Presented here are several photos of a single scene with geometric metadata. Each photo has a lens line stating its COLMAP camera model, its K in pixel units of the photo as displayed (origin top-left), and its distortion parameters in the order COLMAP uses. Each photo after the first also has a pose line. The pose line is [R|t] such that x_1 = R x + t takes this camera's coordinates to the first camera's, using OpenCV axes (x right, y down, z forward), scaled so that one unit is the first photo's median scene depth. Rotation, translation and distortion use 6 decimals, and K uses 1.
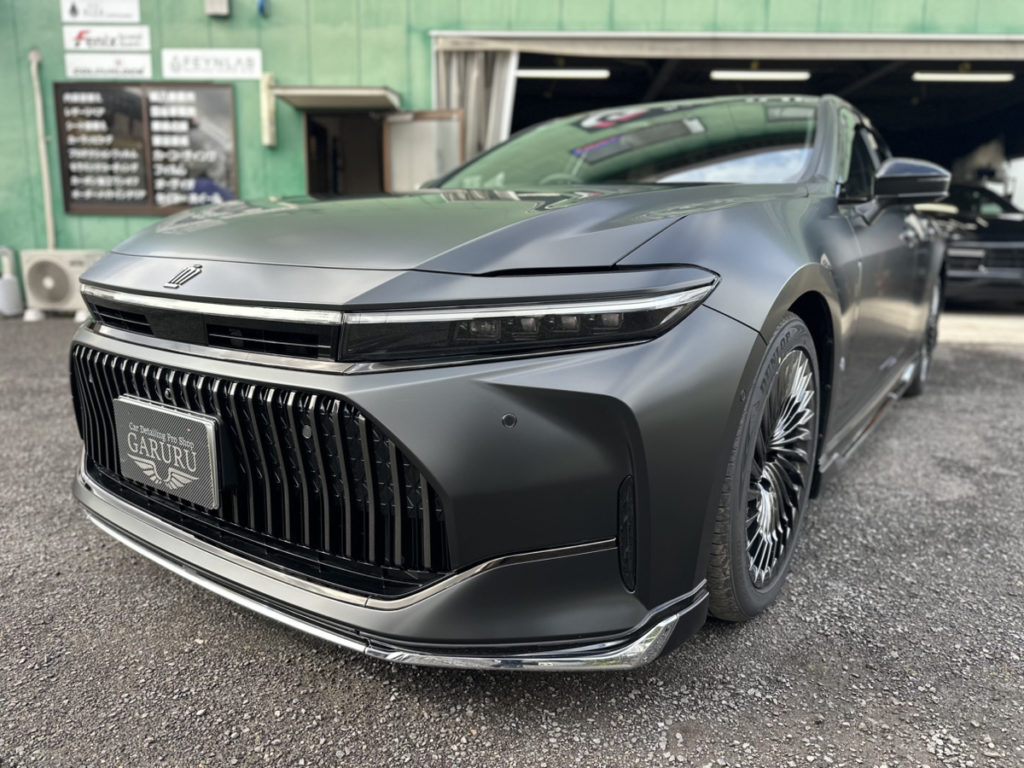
lens RADIAL K [[718.3, 0, 512.7], [0, 718.3, 386.9], [0, 0, 1]] dist [0.033025, -0.068360]
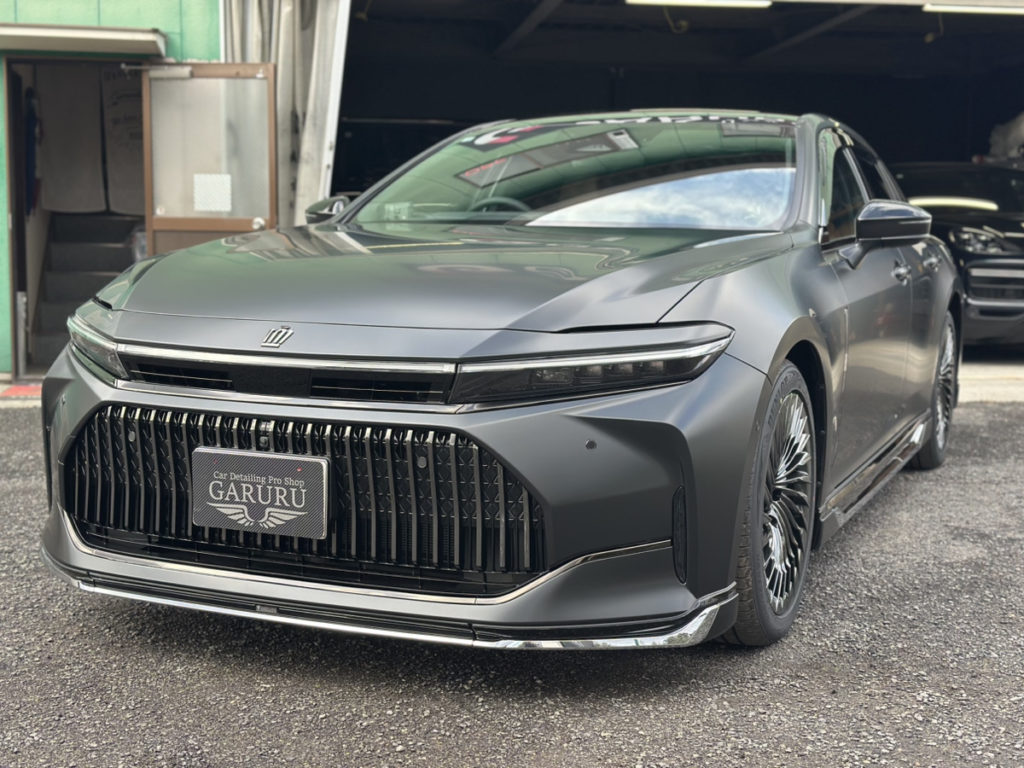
lens RADIAL K [[1406.9, 0, 512.0], [0, 1406.9, 384.0], [0, 0, 1]] dist [0.101531, -0.145333]
pose [[0.980648, -0.021606, 0.194584, -0.324364], [0.040462, 0.994801, -0.093457, 0.086649], [-0.191553, 0.099522, 0.976423, -0.743595]]
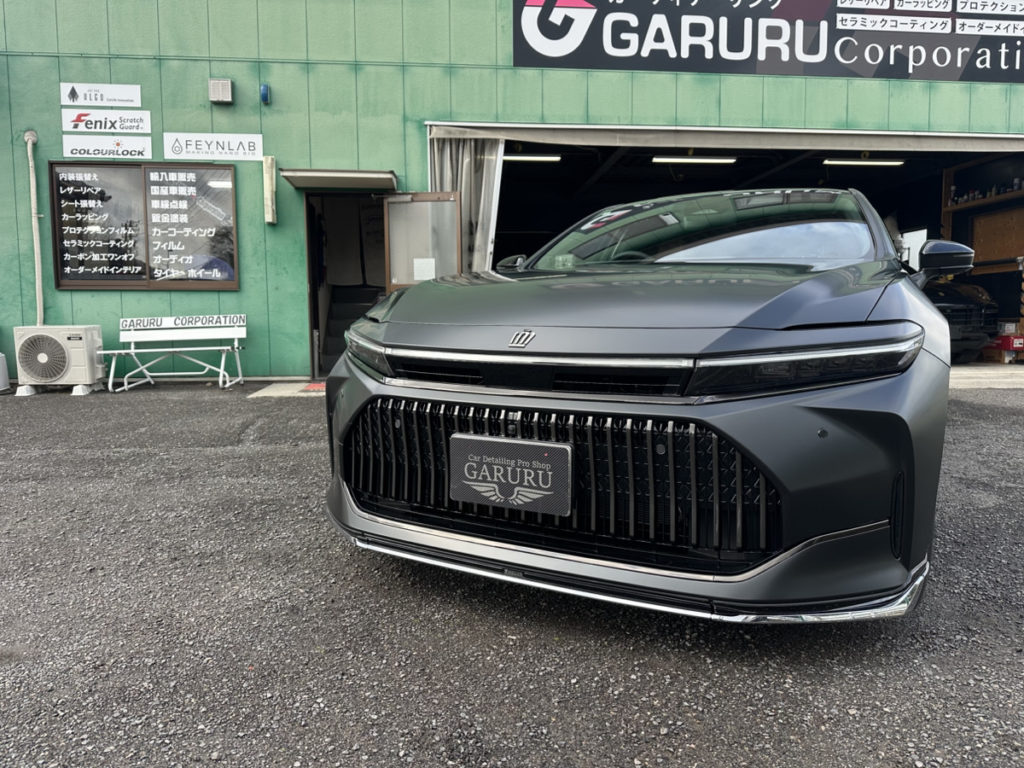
lens RADIAL K [[715.0, 0, 508.7], [0, 715.0, 378.3], [0, 0, 1]] dist [0.091120, -0.169368]
pose [[0.992132, -0.028836, 0.121830, -0.393568], [0.041242, 0.994075, -0.100571, 0.029394], [-0.118208, 0.104804, 0.987443, -0.162671]]
